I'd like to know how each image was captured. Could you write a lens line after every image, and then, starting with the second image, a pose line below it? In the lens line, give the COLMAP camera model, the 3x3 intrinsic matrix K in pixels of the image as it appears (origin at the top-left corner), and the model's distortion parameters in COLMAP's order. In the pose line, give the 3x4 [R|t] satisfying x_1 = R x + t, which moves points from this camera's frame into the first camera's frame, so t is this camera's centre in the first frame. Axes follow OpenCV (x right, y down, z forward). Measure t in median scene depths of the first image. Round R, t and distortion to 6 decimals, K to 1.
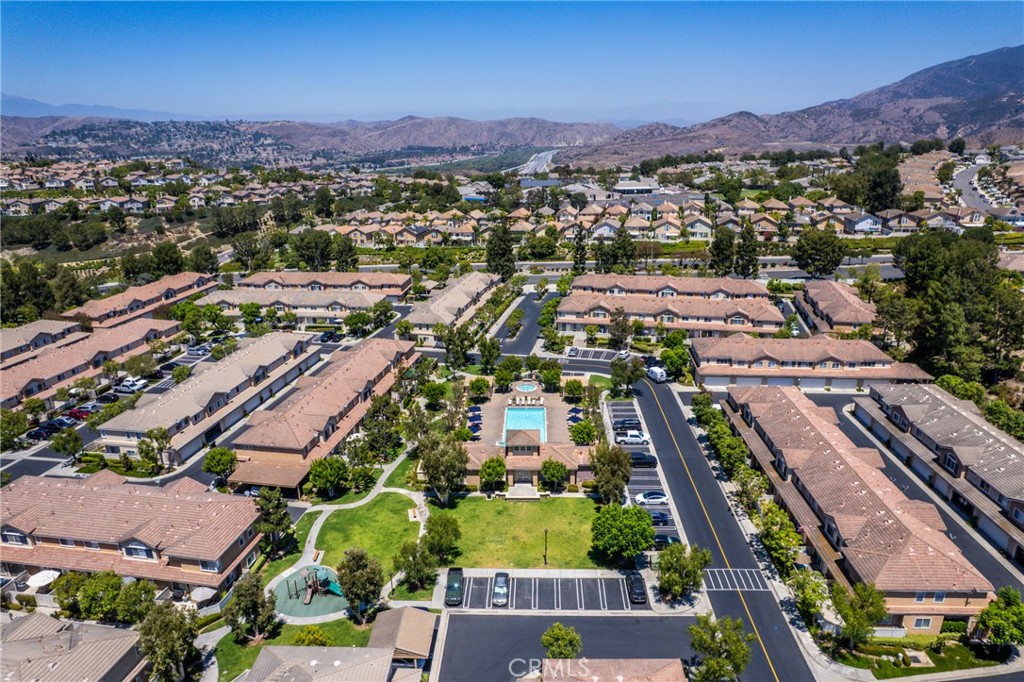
lens RADIAL K [[654.9, 0, 516.2], [0, 654.9, 344.3], [0, 0, 1]] dist [-0.082066, 0.074672]
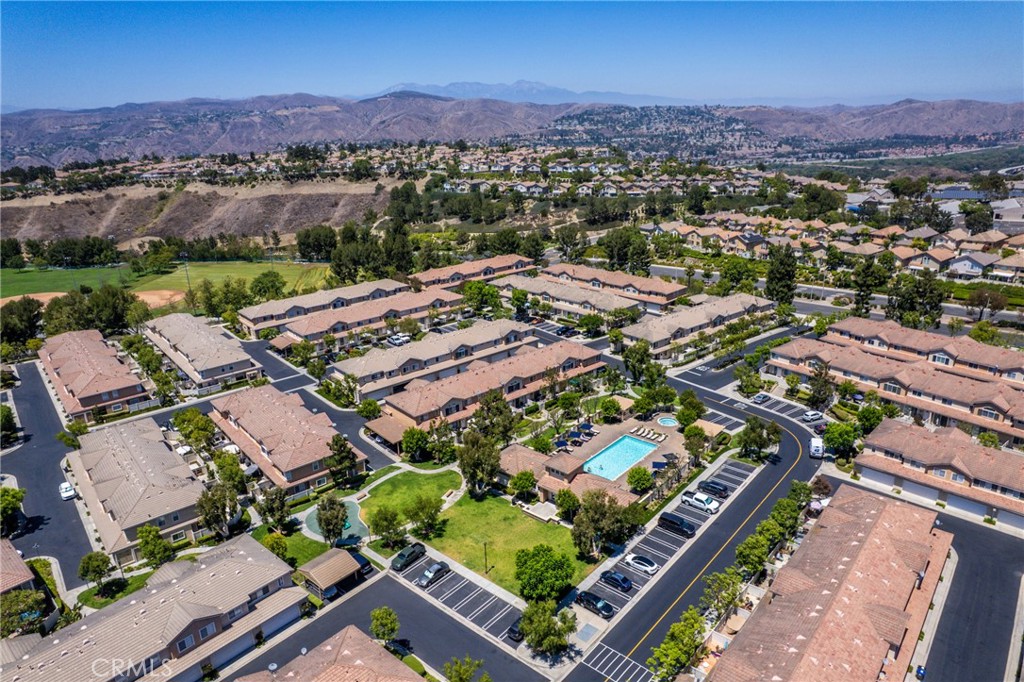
lens RADIAL K [[654.9, 0, 516.2], [0, 654.9, 344.3], [0, 0, 1]] dist [-0.082066, 0.074672]
pose [[0.775091, 0.200864, -0.599072, 0.157674], [-0.187004, 0.978574, 0.086158, -0.034768], [0.603542, 0.045248, 0.796046, 0.031441]]
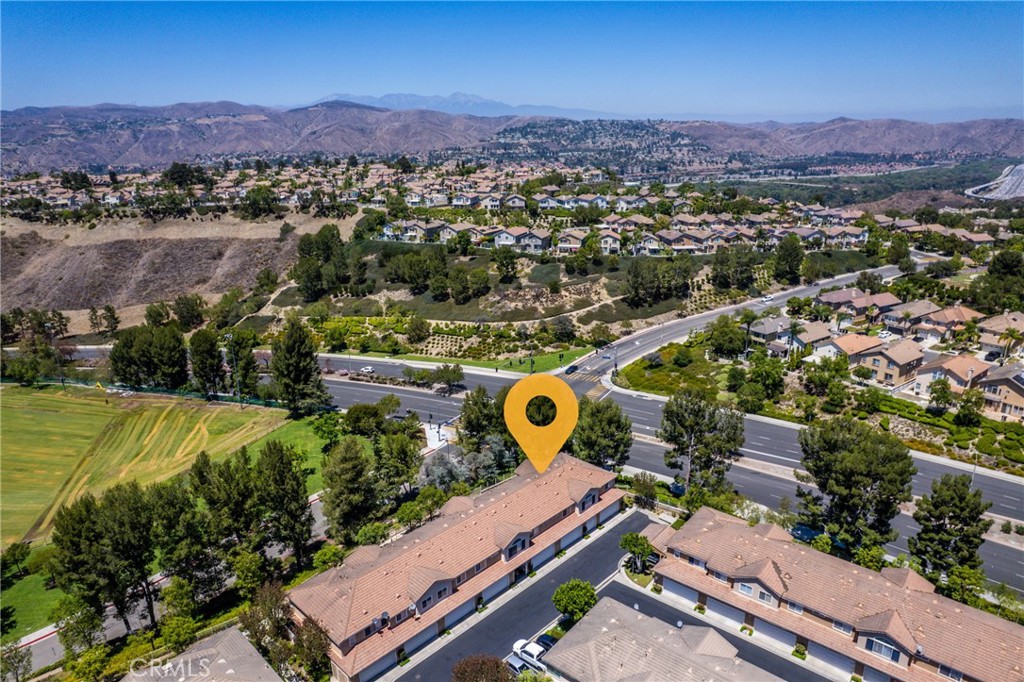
lens RADIAL K [[654.9, 0, 516.2], [0, 654.9, 344.3], [0, 0, 1]] dist [-0.082066, 0.074672]
pose [[0.830622, 0.177659, -0.527735, -0.190550], [-0.177330, 0.982790, 0.051743, -0.138197], [0.527845, 0.050604, 0.847832, 0.355429]]
